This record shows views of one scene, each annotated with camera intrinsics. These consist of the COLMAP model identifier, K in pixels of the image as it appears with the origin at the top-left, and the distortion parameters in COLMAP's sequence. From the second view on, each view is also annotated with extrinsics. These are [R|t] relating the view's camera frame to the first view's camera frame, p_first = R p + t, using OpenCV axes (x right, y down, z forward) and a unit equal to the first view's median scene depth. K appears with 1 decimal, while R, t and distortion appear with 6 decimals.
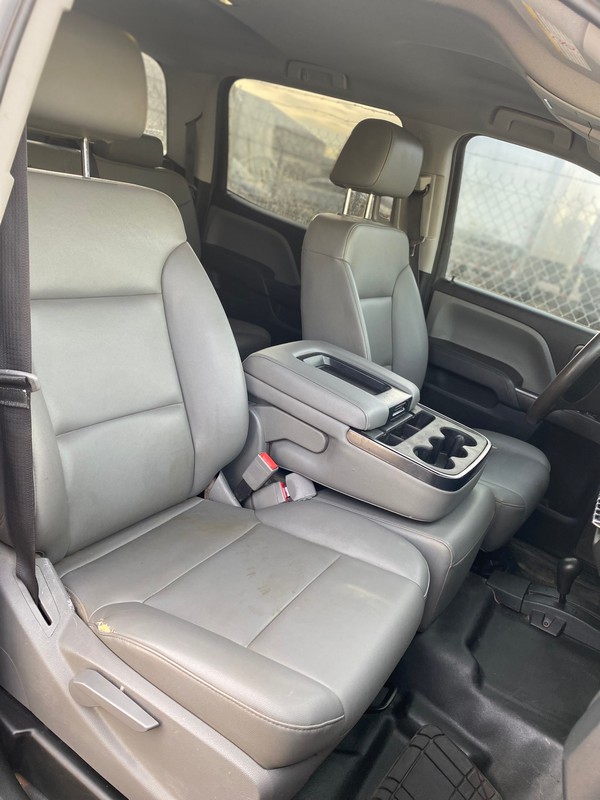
lens RADIAL K [[612.9, 0, 300.0], [0, 612.9, 400.0], [0, 0, 1]] dist [0.004486, -0.000427]
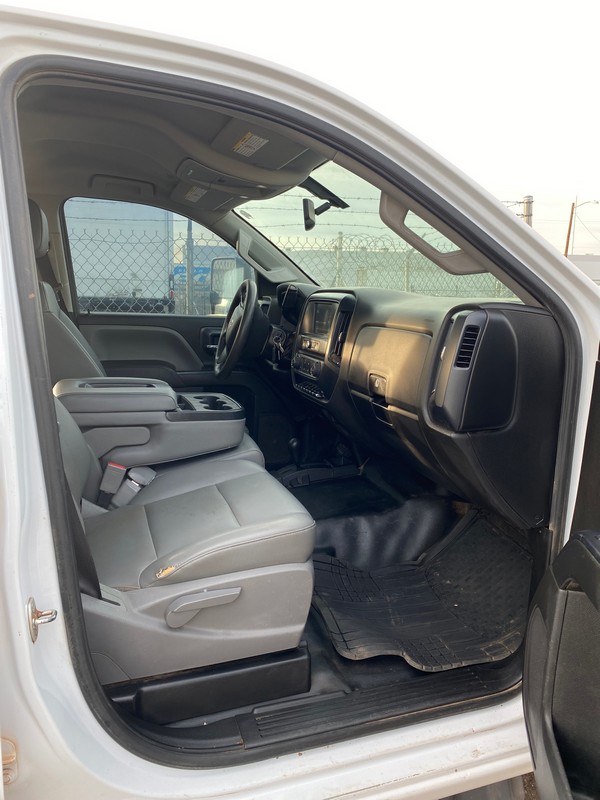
lens RADIAL K [[611.5, 0, 300.0], [0, 611.5, 400.0], [0, 0, 1]] dist [-0.004442, -0.000657]
pose [[0.628945, -0.372071, 0.682635, -0.684170], [0.404068, 0.906578, 0.121843, -0.025450], [-0.664196, 0.199199, 0.720530, -0.211707]]
